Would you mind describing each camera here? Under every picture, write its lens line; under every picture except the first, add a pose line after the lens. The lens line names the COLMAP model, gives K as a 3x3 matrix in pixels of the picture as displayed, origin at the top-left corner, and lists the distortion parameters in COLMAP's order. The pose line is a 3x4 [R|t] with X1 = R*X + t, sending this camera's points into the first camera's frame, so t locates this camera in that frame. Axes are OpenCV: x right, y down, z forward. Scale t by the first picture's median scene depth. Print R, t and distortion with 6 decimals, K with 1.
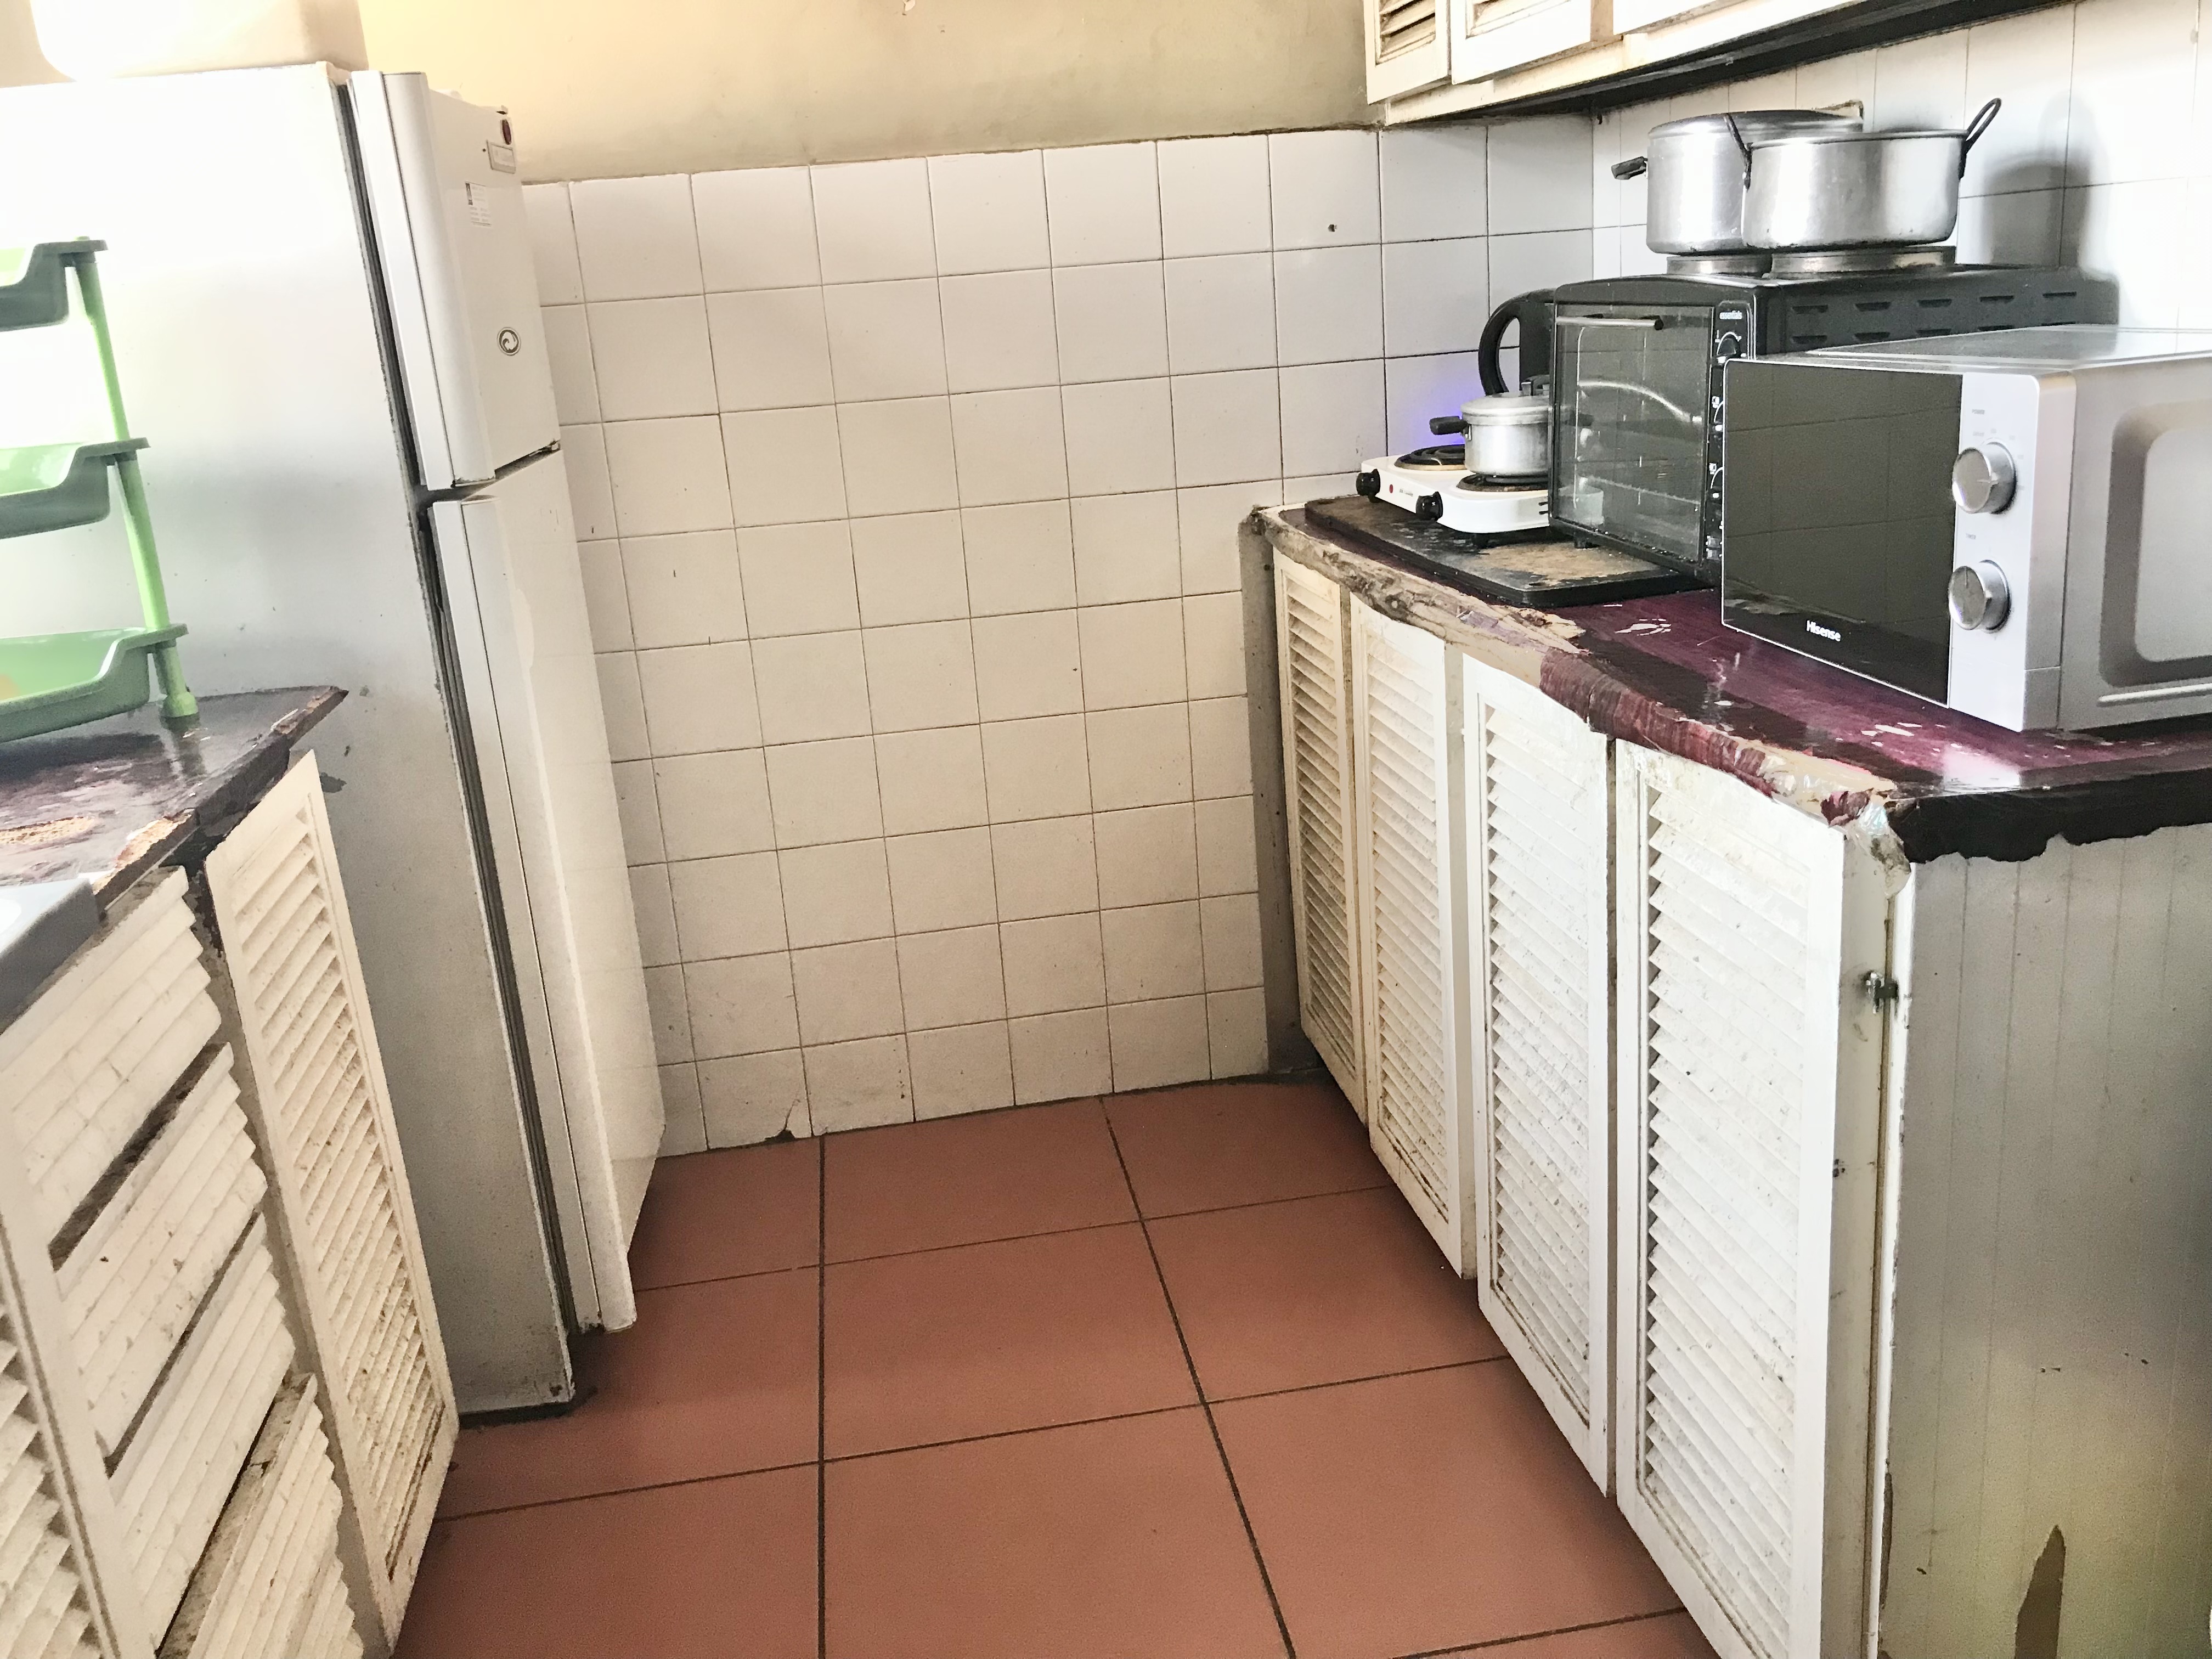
lens RADIAL K [[1822.0, 0, 1102.8], [0, 1822.0, 779.7], [0, 0, 1]] dist [0.000340, 0.004587]
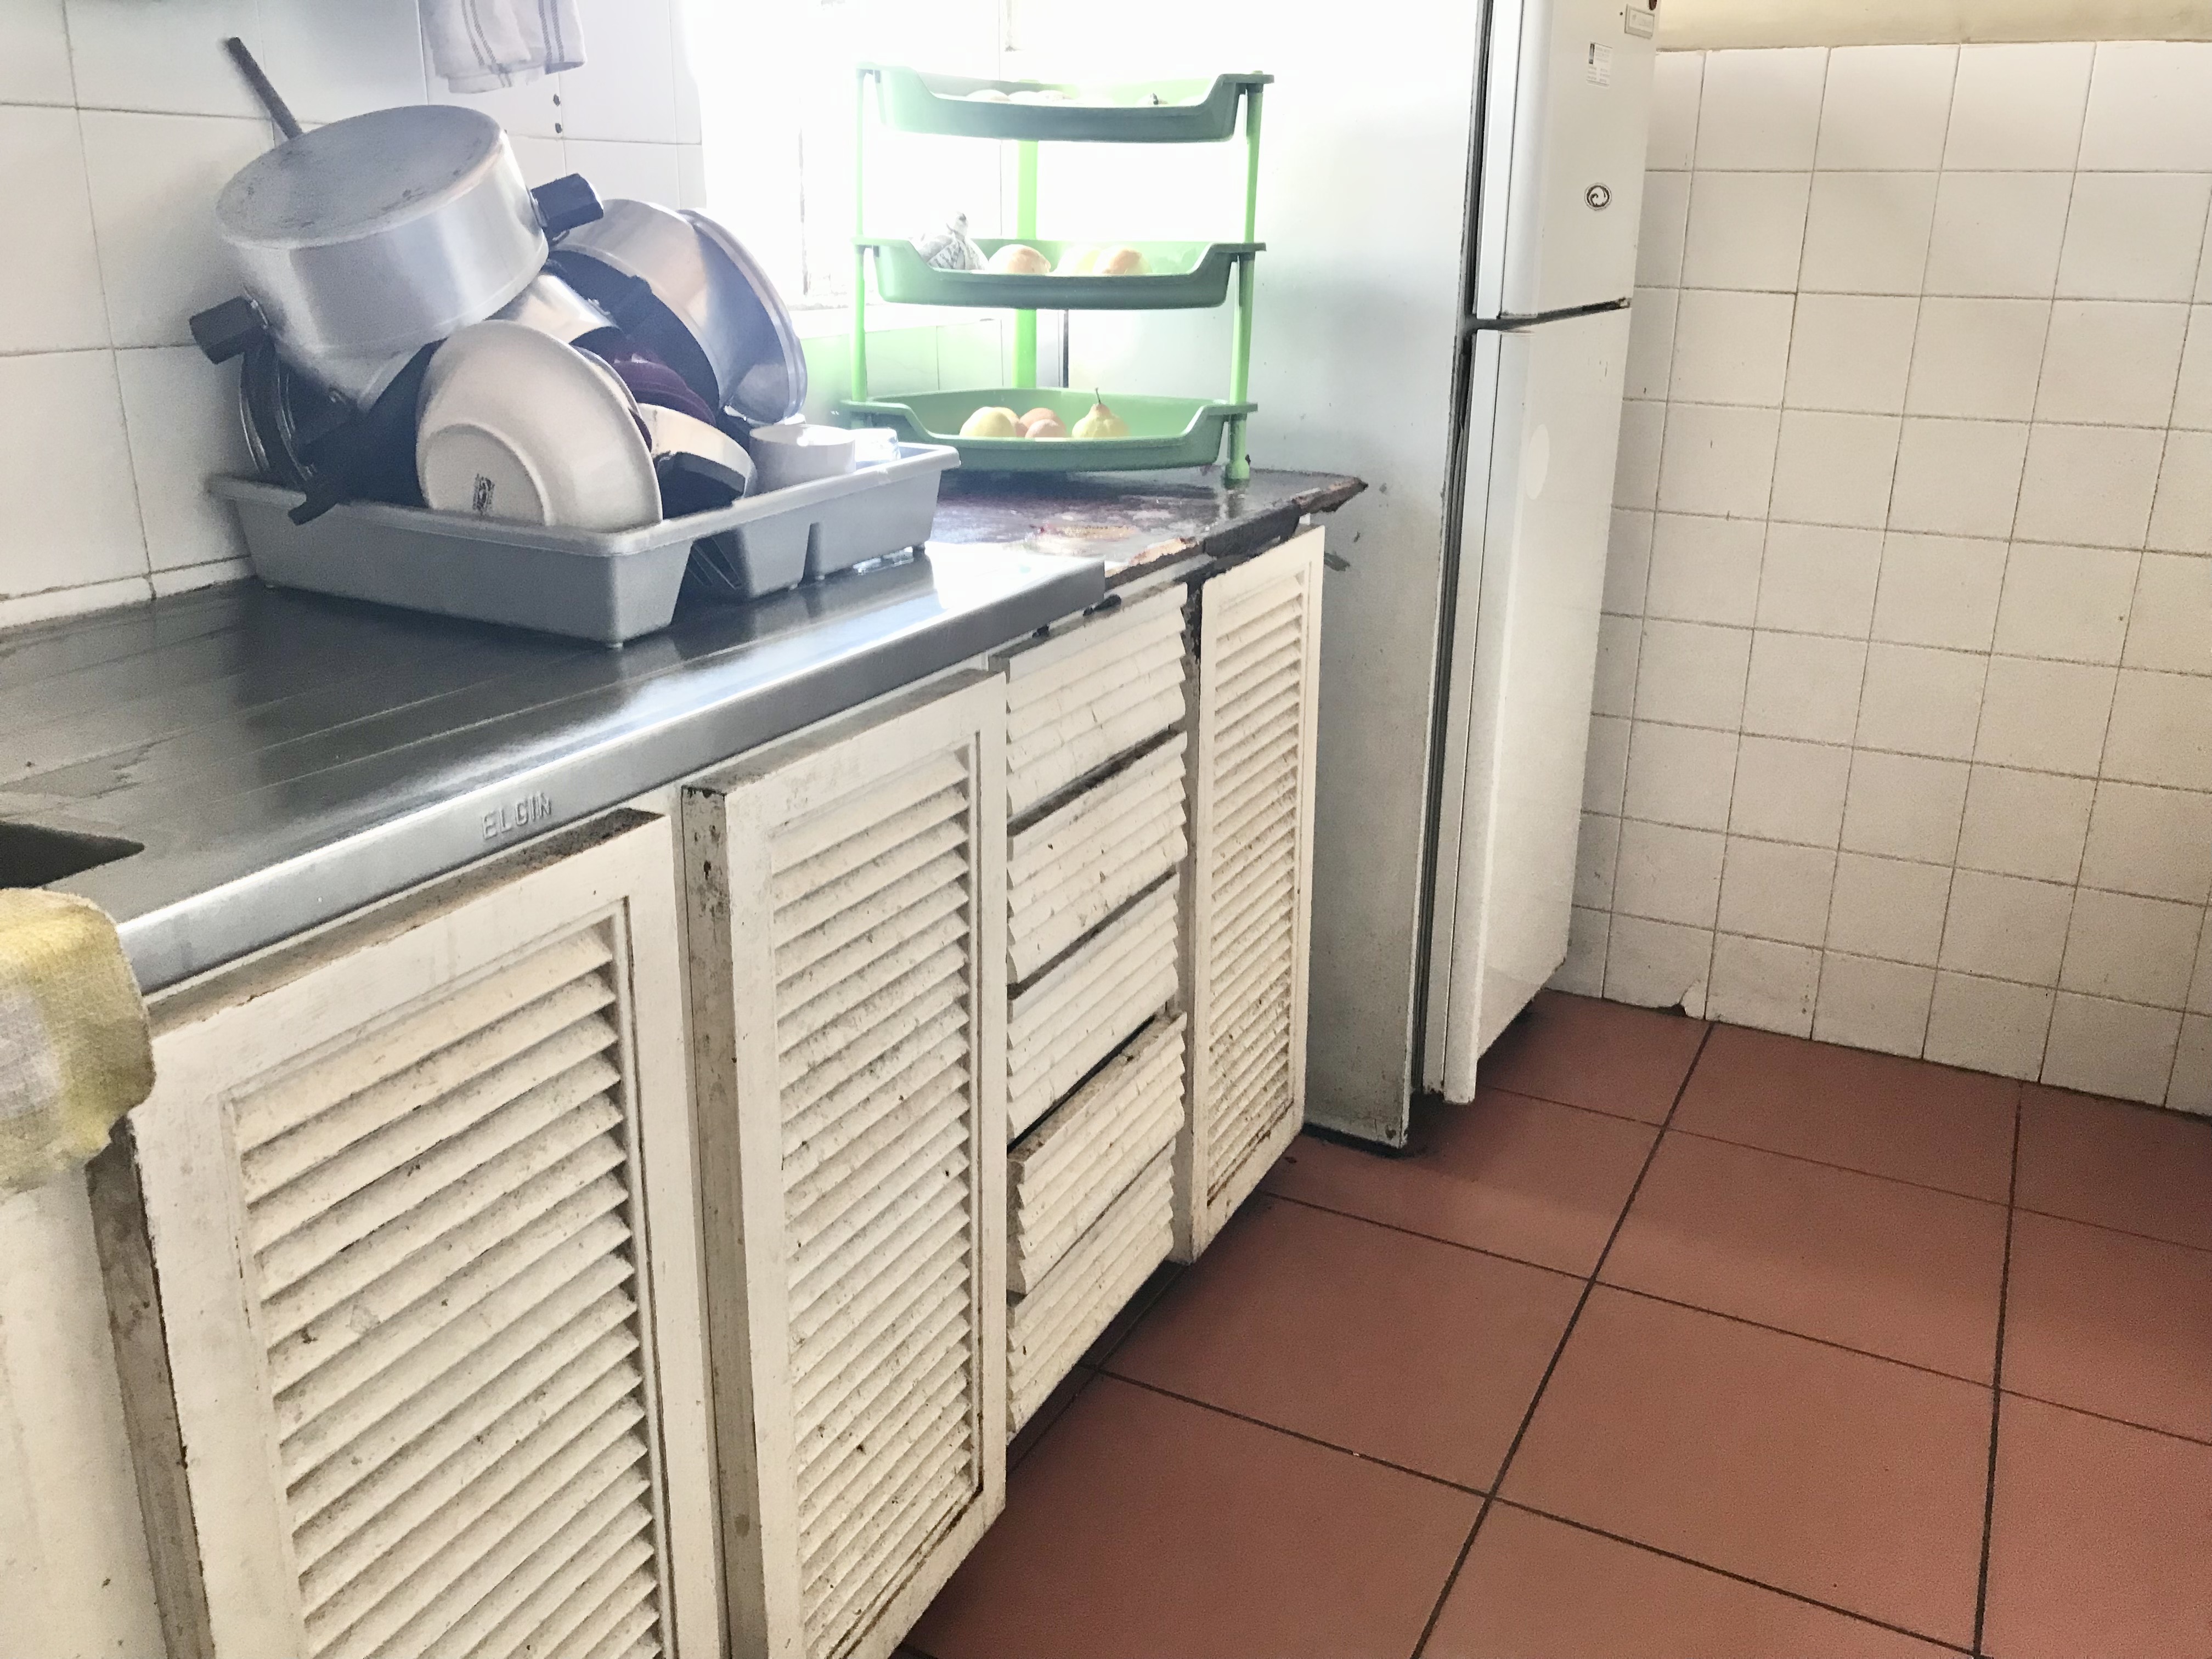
lens RADIAL K [[1822.0, 0, 1102.8], [0, 1822.0, 779.7], [0, 0, 1]] dist [0.000340, 0.004587]
pose [[0.811030, 0.257340, -0.525363, 0.103365], [-0.227872, 0.966088, 0.121443, 0.030658], [0.538799, 0.021222, 0.842167, -0.056109]]
